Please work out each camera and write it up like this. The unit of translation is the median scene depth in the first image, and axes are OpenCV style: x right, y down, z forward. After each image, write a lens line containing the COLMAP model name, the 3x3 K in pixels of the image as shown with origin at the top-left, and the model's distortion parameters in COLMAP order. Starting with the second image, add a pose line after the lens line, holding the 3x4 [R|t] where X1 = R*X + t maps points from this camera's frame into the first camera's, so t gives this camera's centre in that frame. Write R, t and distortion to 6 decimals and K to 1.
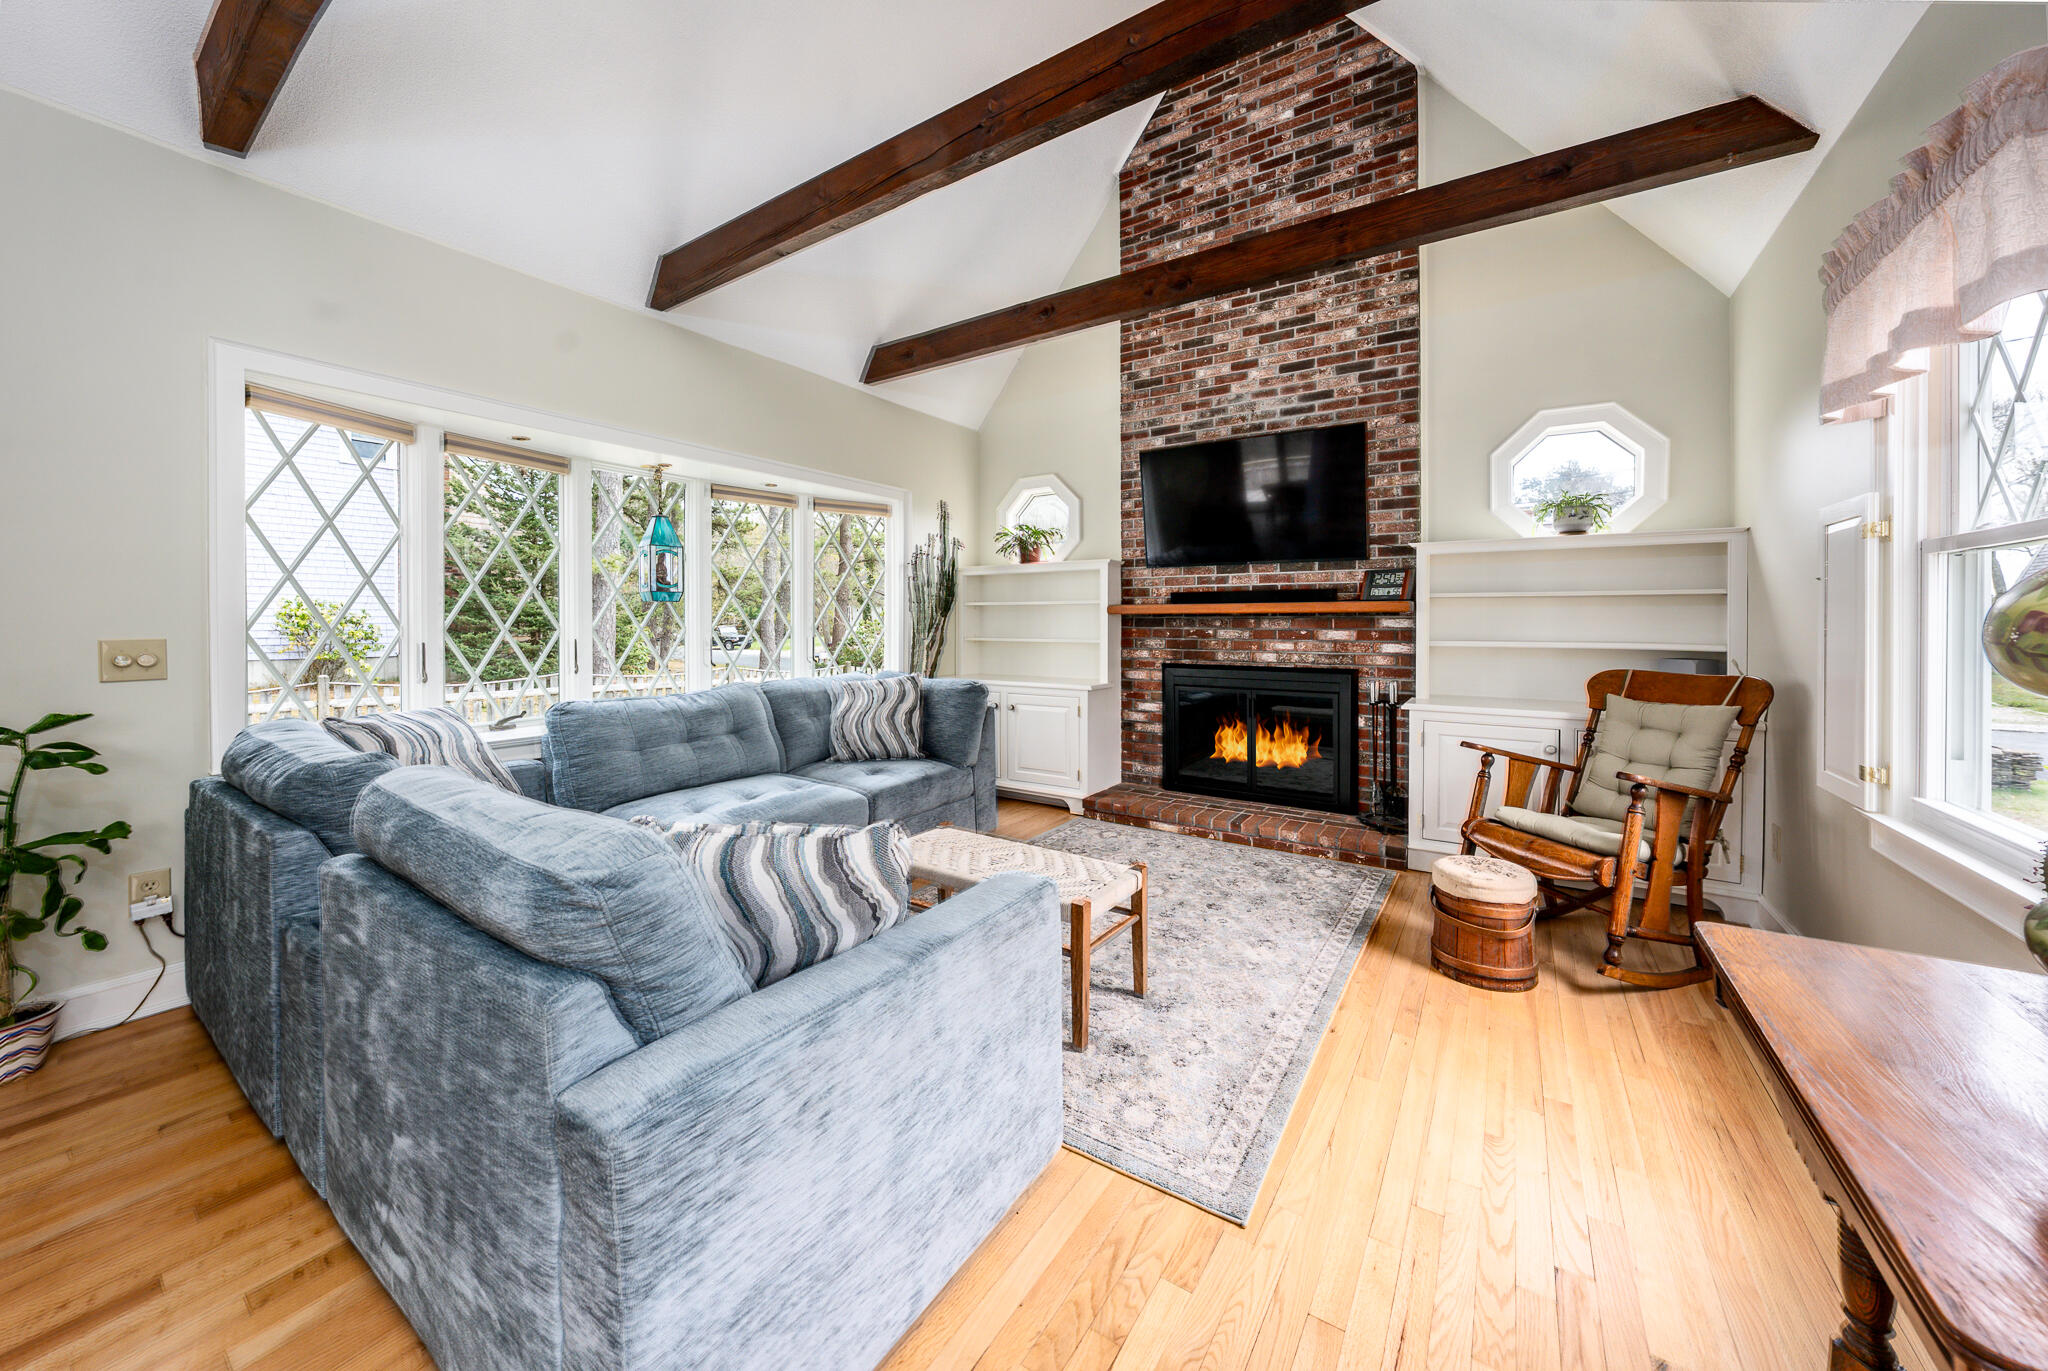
lens RADIAL K [[718.0, 0, 1010.9], [0, 718.0, 620.0], [0, 0, 1]] dist [-0.007626, 0.000423]
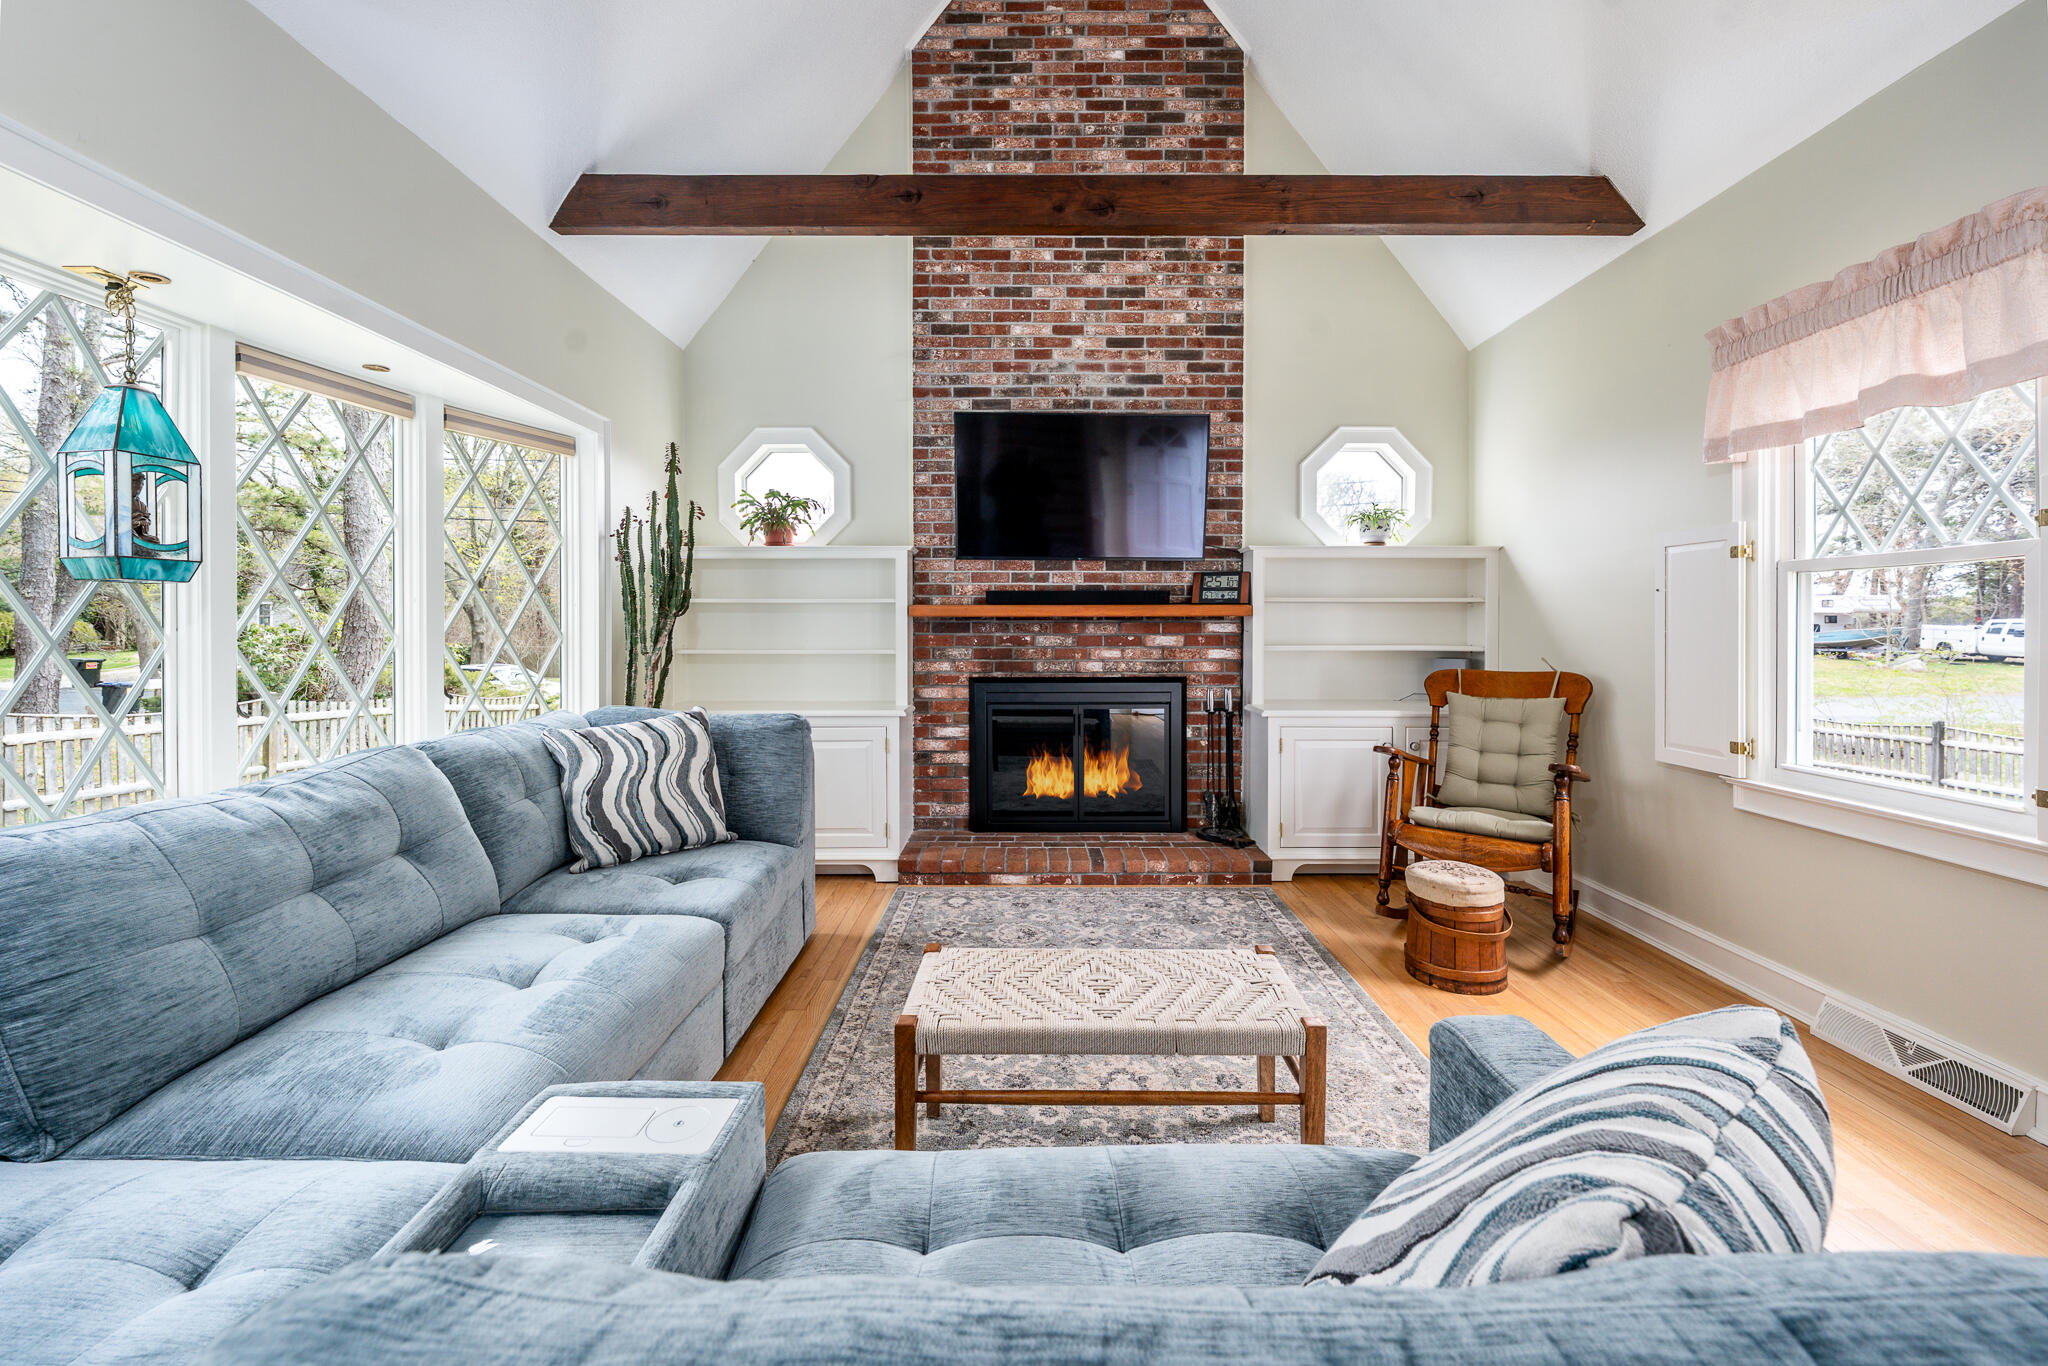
lens RADIAL K [[796.3, 0, 1010.6], [0, 796.3, 628.7], [0, 0, 1]] dist [0.006434, 0.000268]
pose [[0.832133, -0.002896, 0.554569, -0.288068], [-0.000032, 0.999986, 0.005270, 0.000192], [-0.554577, -0.004403, 0.832121, 0.254179]]
